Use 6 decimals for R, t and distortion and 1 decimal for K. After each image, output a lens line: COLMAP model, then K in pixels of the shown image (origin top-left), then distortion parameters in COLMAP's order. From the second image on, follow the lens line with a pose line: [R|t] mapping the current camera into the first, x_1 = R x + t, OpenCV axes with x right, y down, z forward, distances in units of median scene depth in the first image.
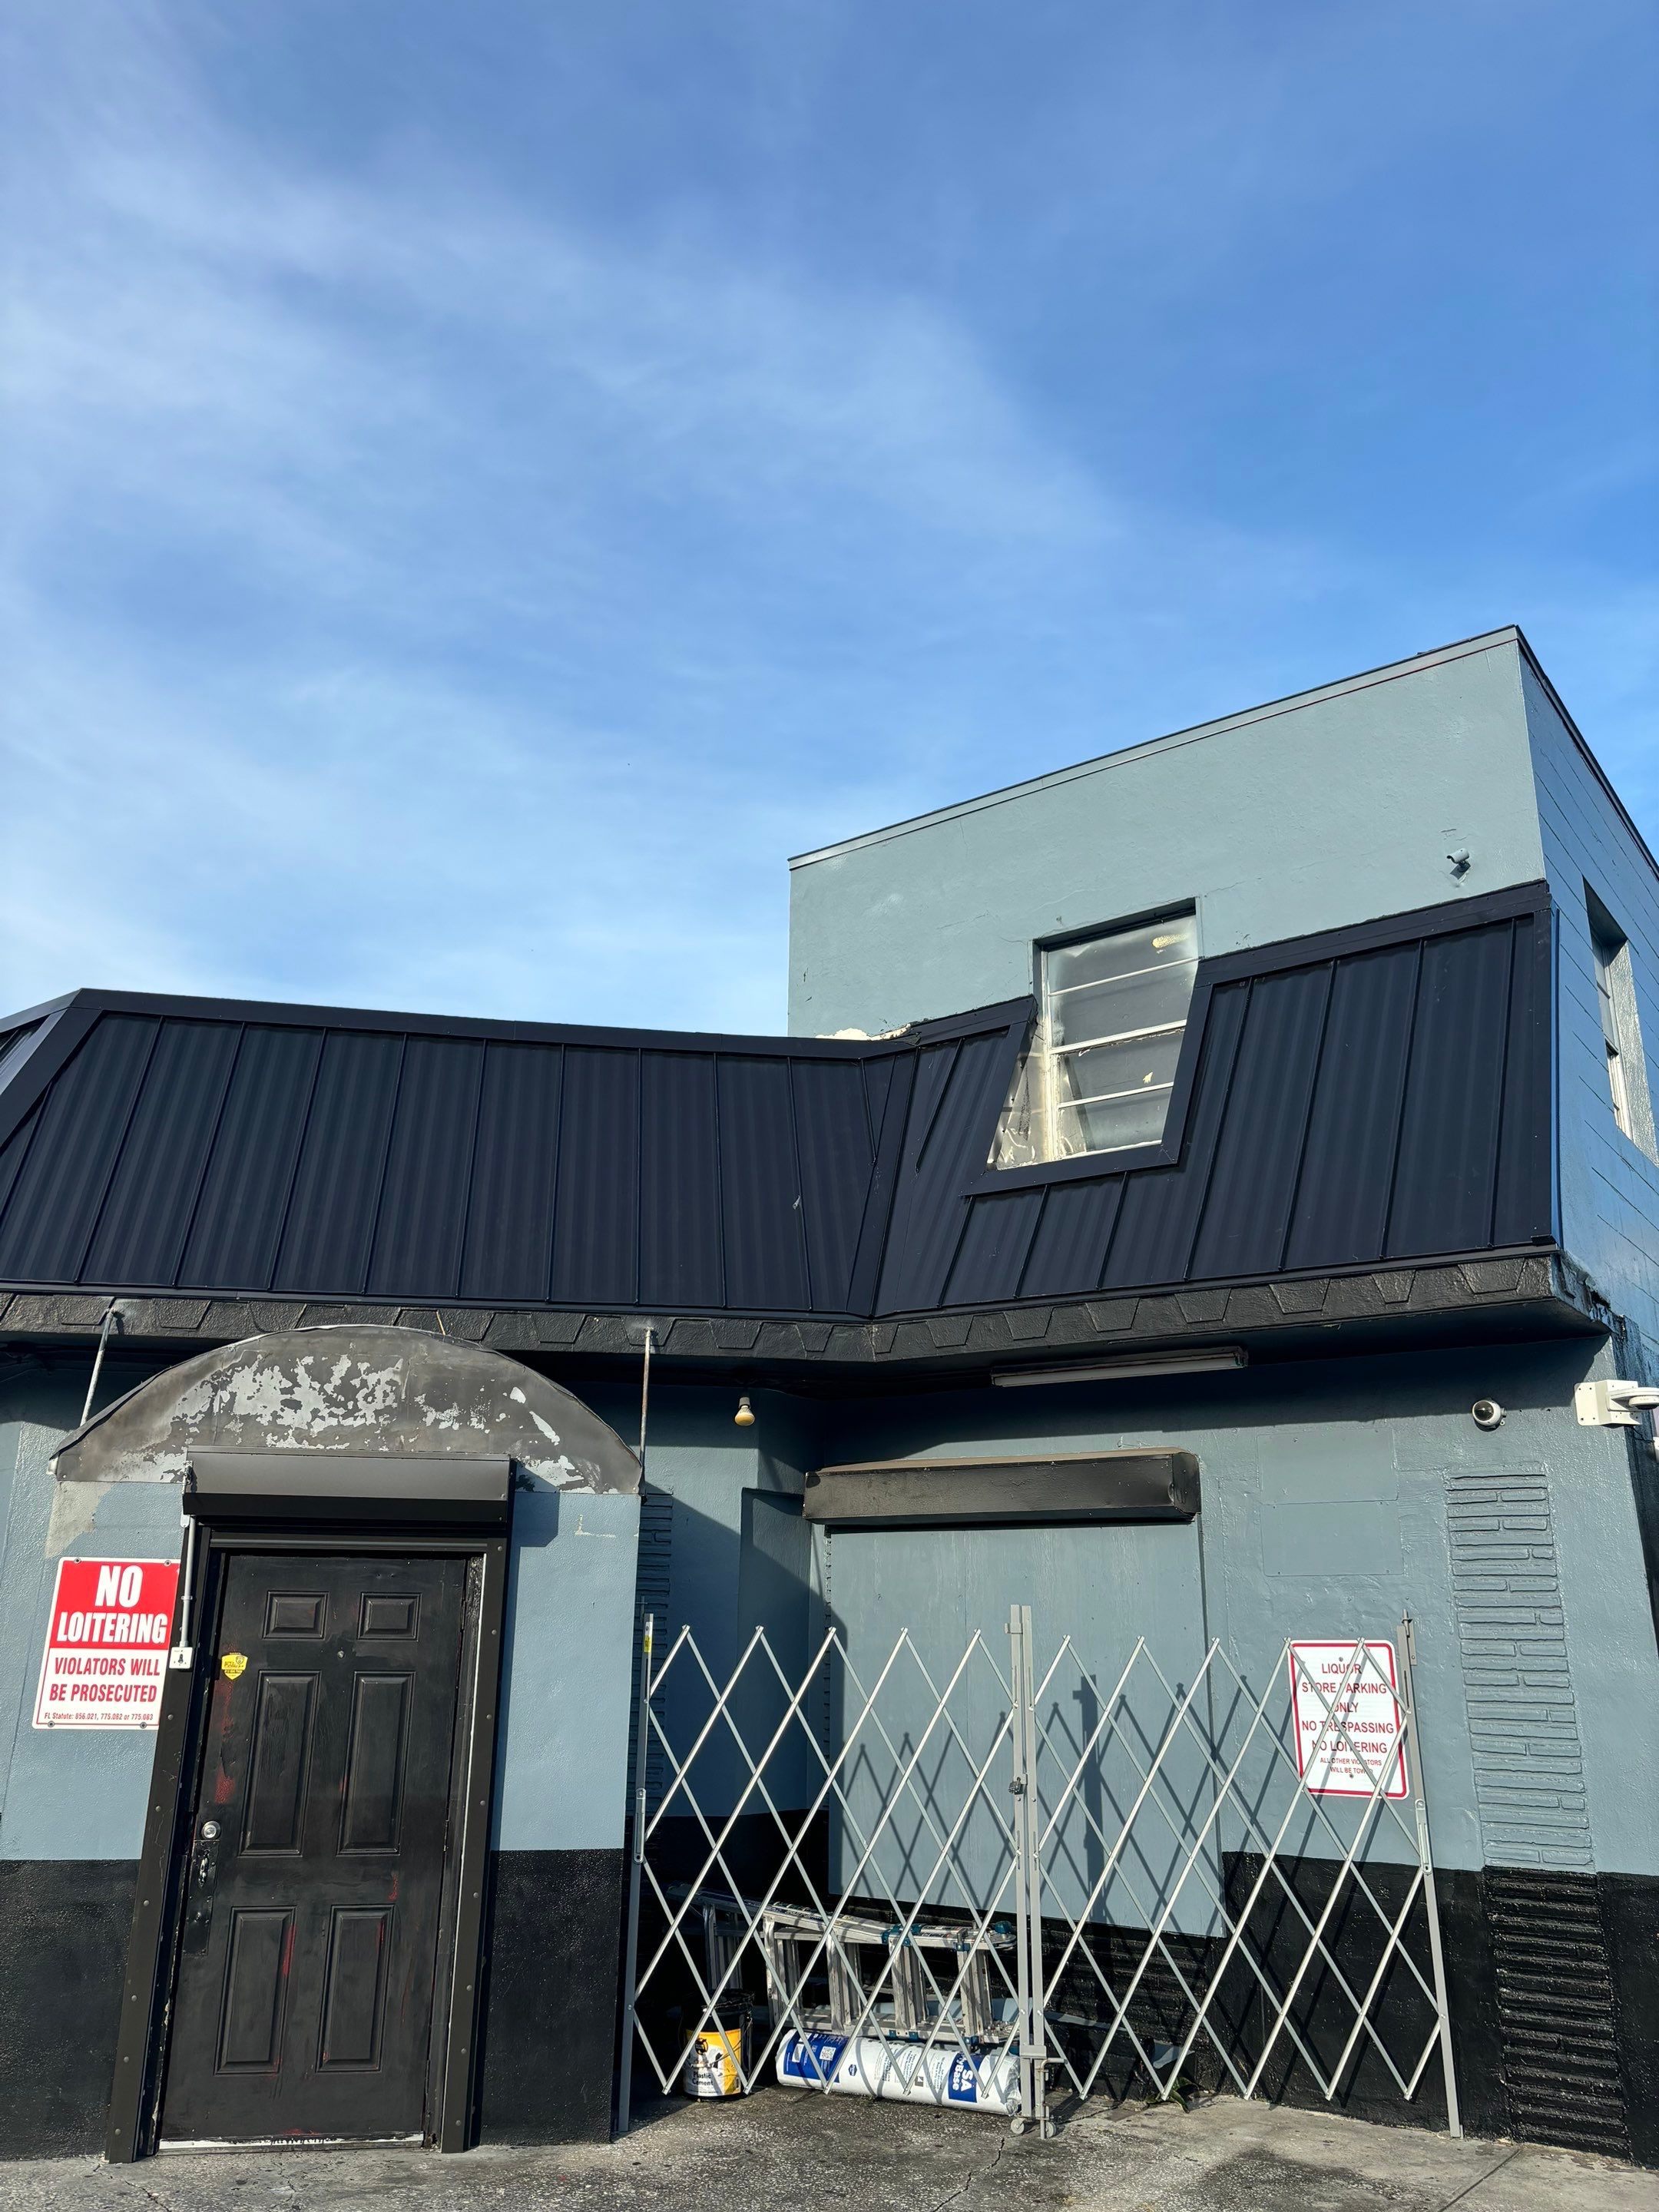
lens RADIAL K [[1672.0, 0, 829.5], [0, 1672.0, 1106.0], [0, 0, 1]] dist [0.036004, -0.040347]
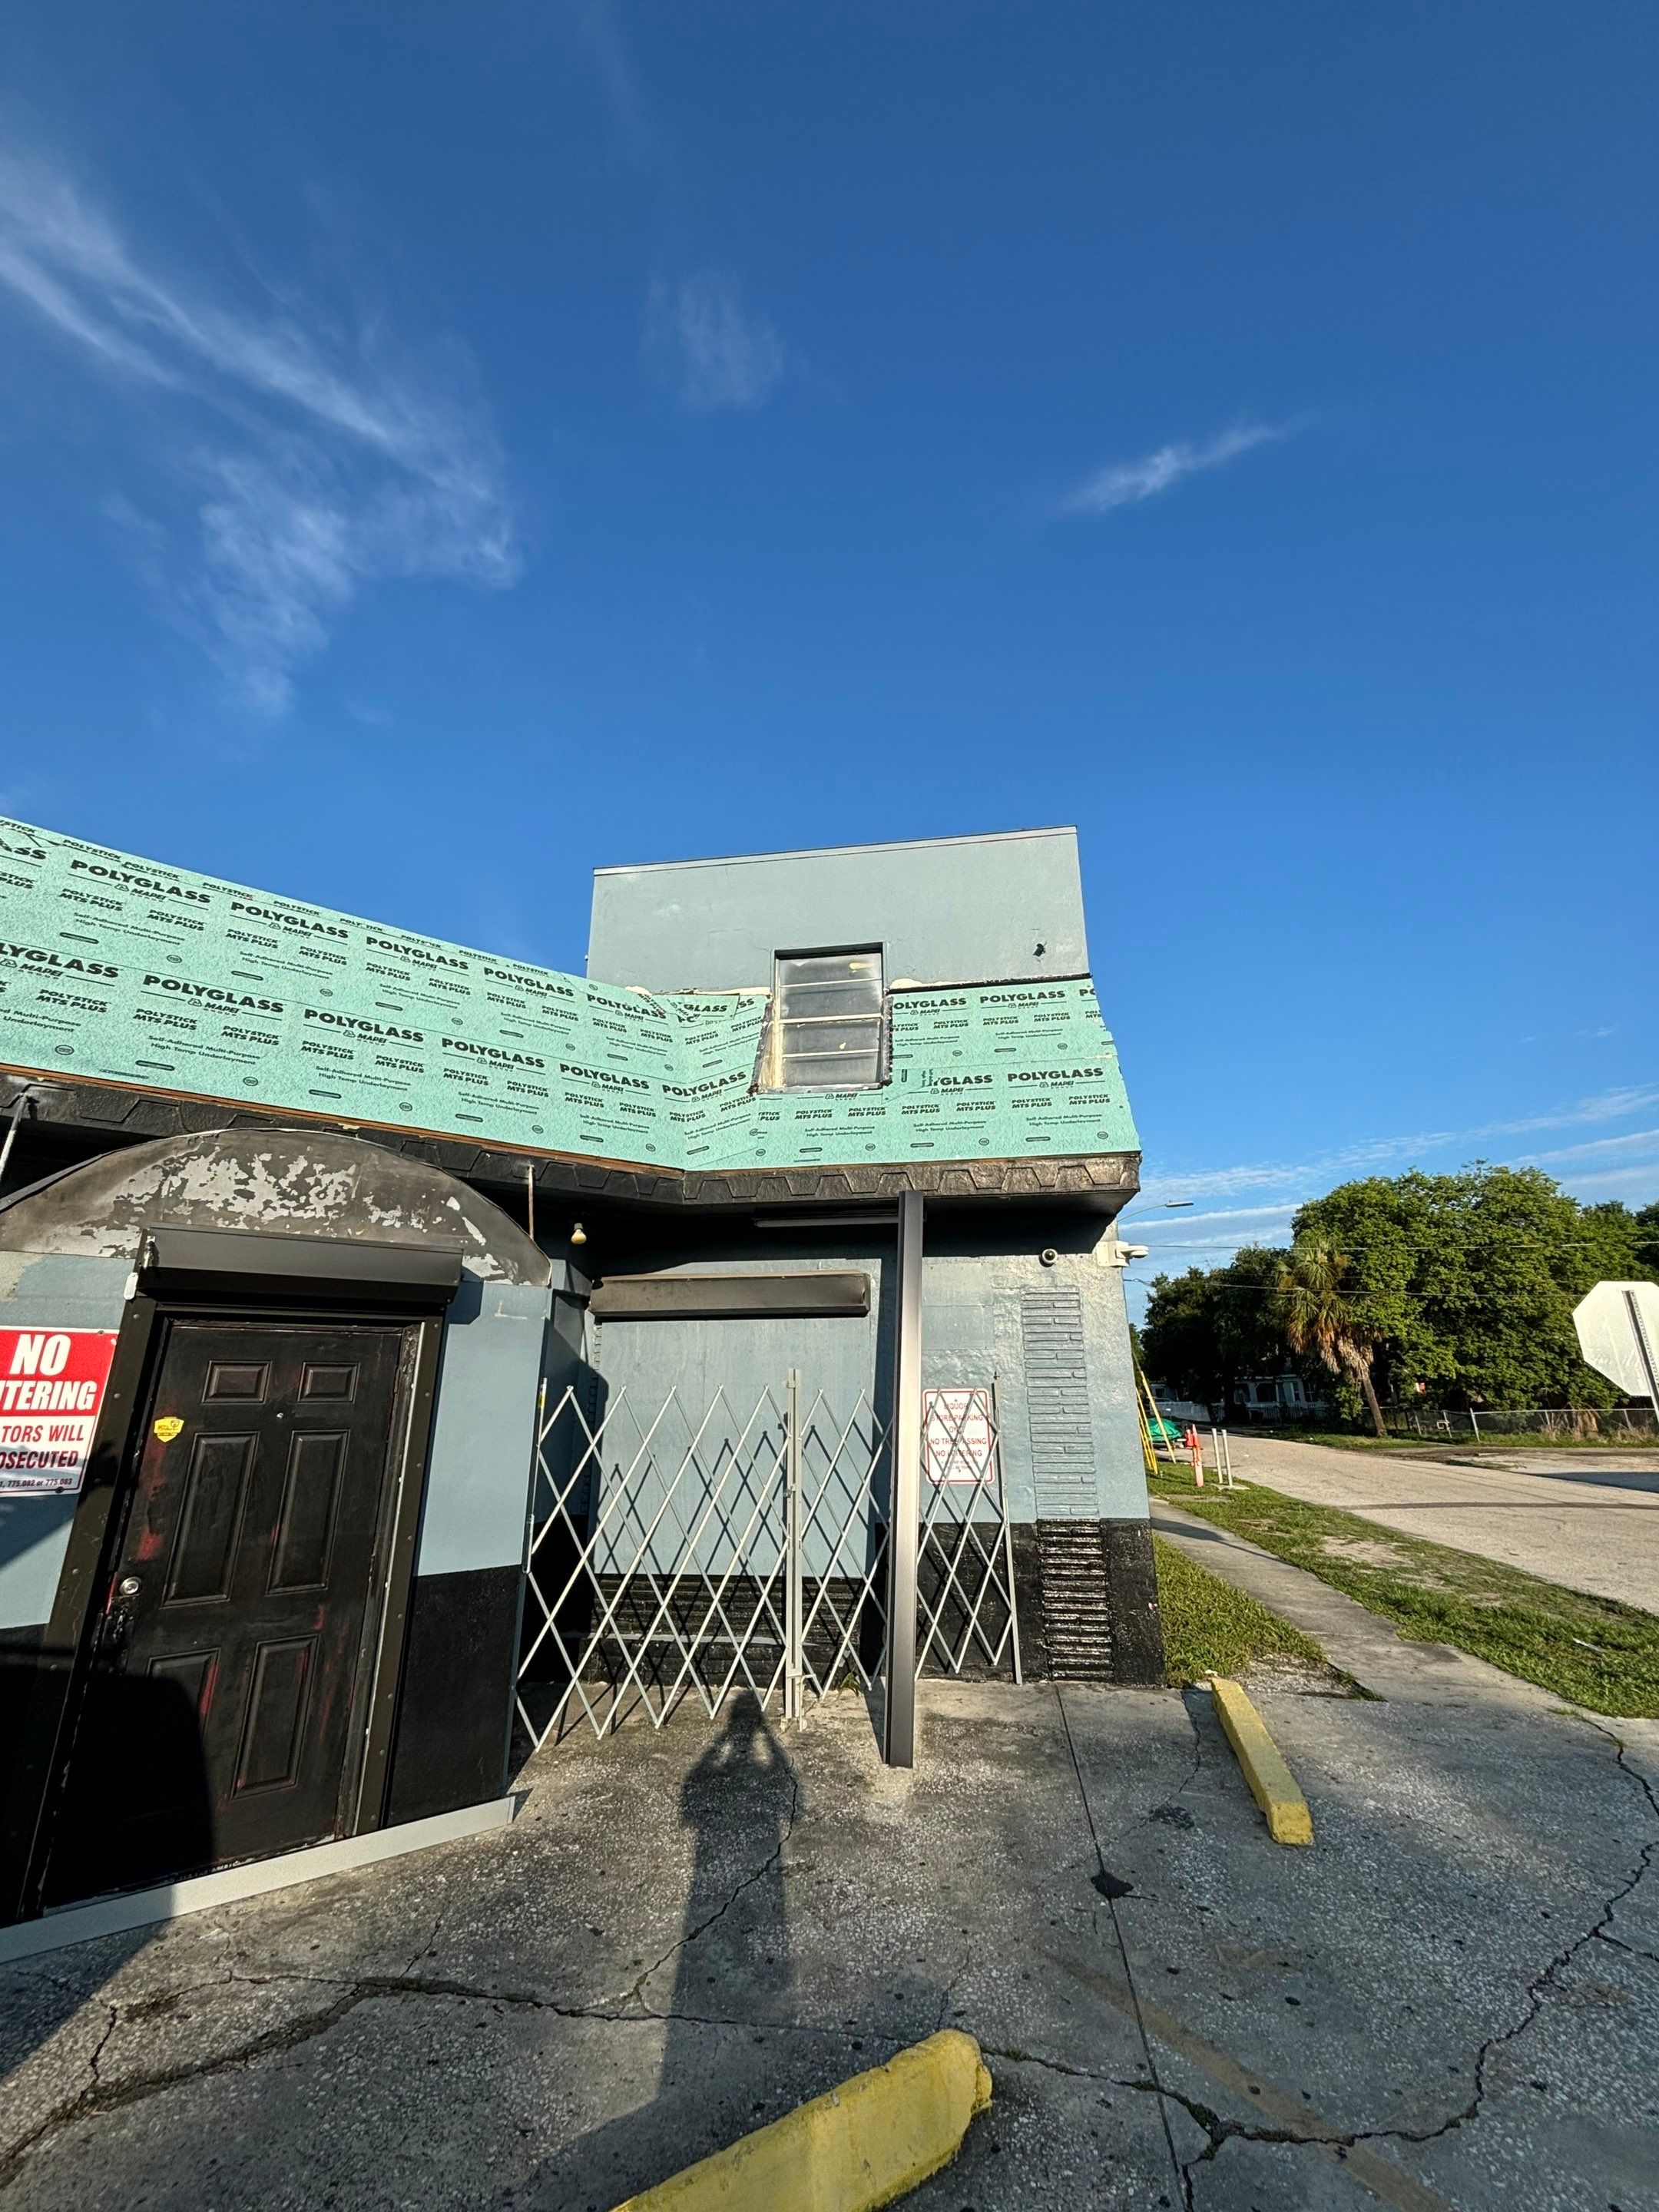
lens RADIAL K [[880.9, 0, 832.5], [0, 880.9, 1113.1], [0, 0, 1]] dist [-0.001336, -0.000114]
pose [[0.887956, 0.123152, 0.443134, -0.242325], [-0.125105, 0.991830, -0.024955, 0.090777], [-0.442587, -0.033279, 0.896108, 0.305678]]
